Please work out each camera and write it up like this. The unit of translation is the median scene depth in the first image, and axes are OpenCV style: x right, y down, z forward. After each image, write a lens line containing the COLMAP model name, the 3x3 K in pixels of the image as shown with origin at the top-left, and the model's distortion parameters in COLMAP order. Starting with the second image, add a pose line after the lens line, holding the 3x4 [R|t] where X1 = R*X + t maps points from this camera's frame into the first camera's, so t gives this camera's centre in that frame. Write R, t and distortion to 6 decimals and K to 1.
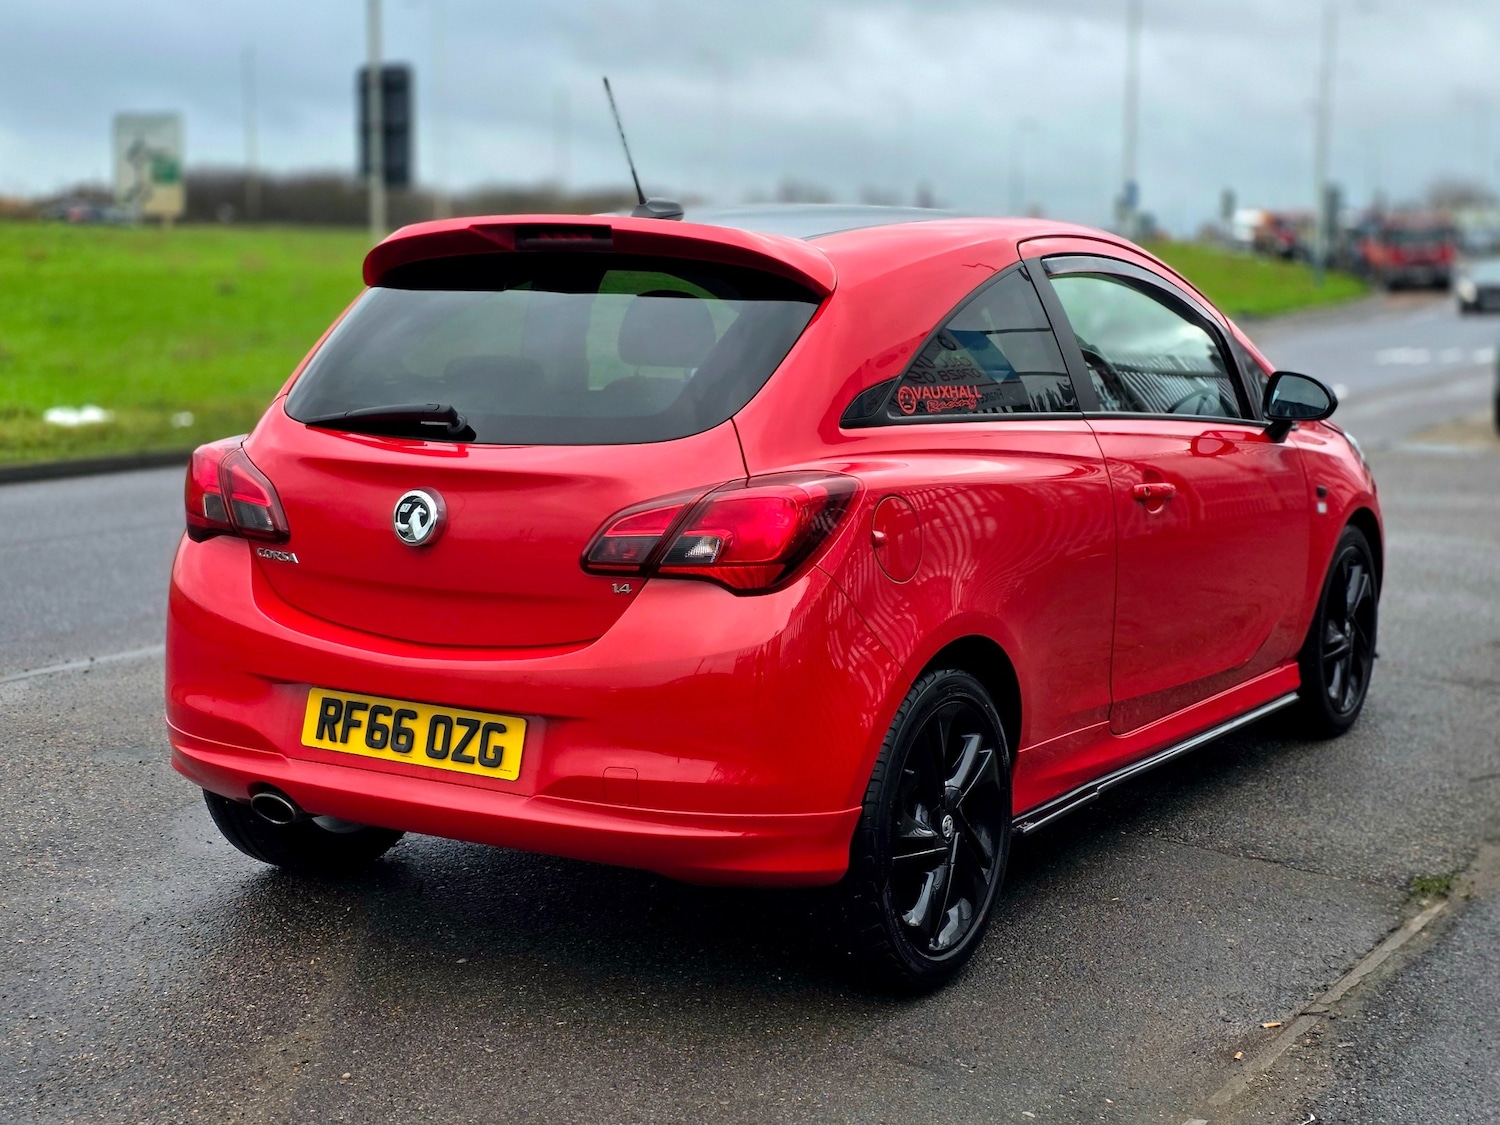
lens RADIAL K [[2121.1, 0, 750.0], [0, 2121.1, 562.5], [0, 0, 1]] dist [0.243562, -0.776134]
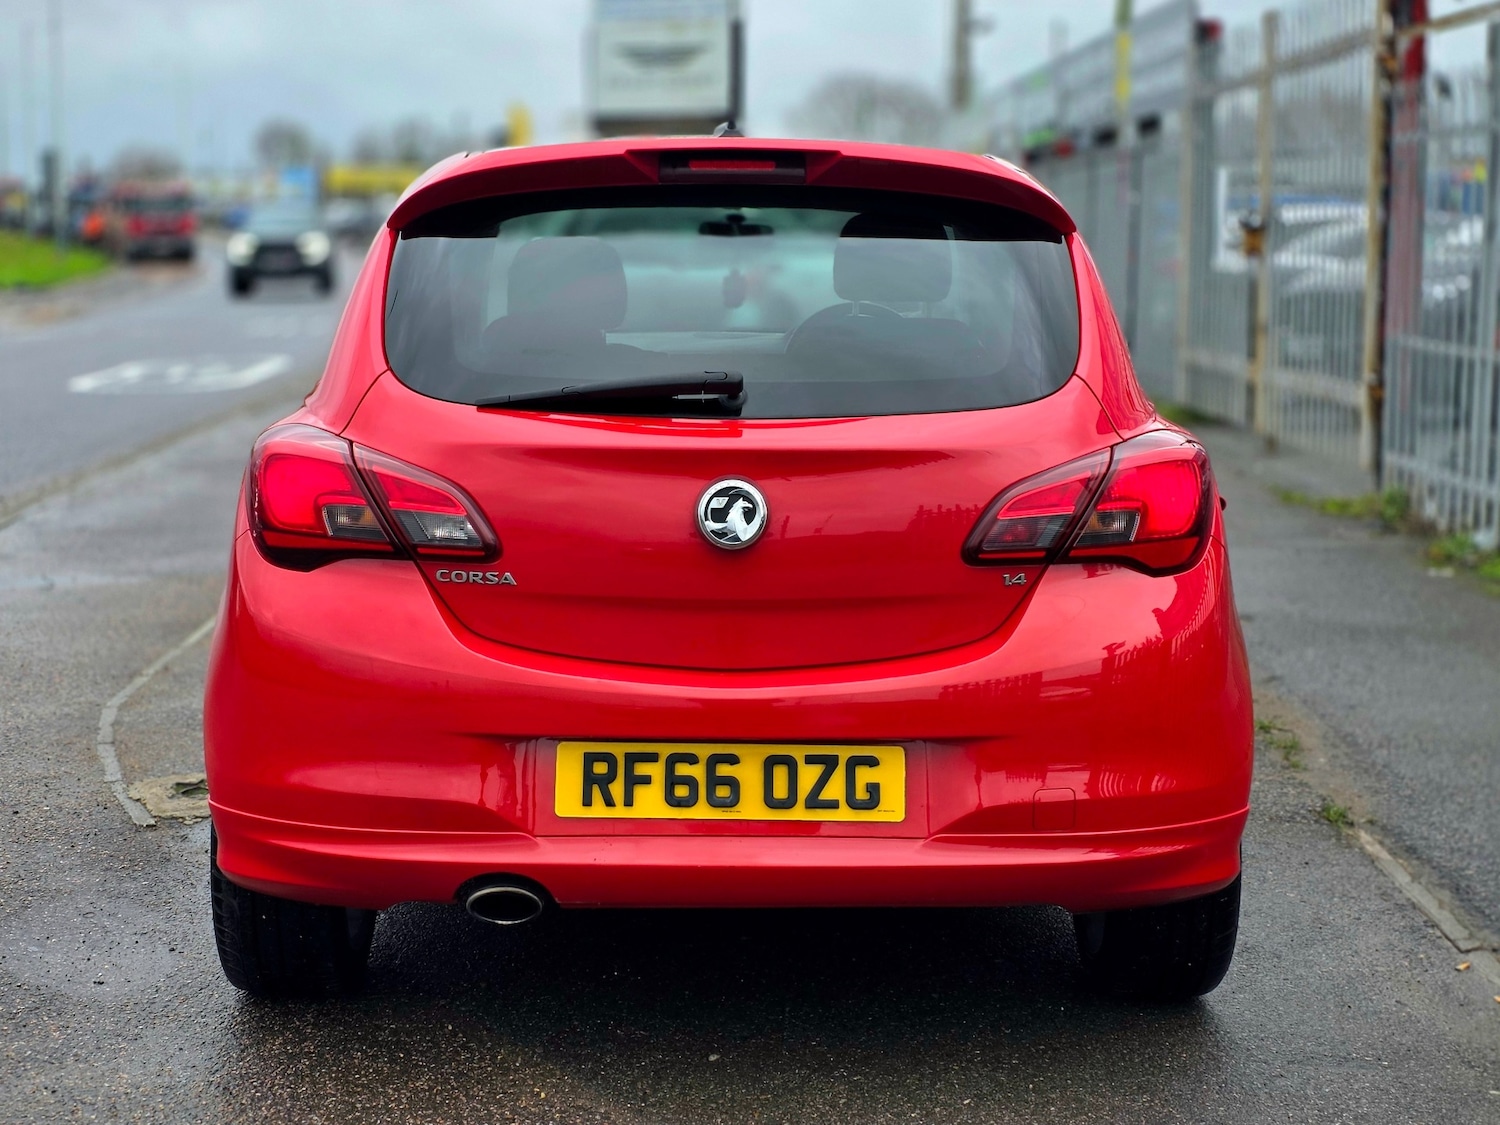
lens RADIAL K [[2121.1, 0, 750.0], [0, 2121.1, 562.5], [0, 0, 1]] dist [0.243562, -0.776134]
pose [[0.853267, -0.077460, 0.515690, -0.563606], [0.070145, 0.996968, 0.033687, -0.029153], [-0.516736, 0.007429, 0.856113, 0.313115]]
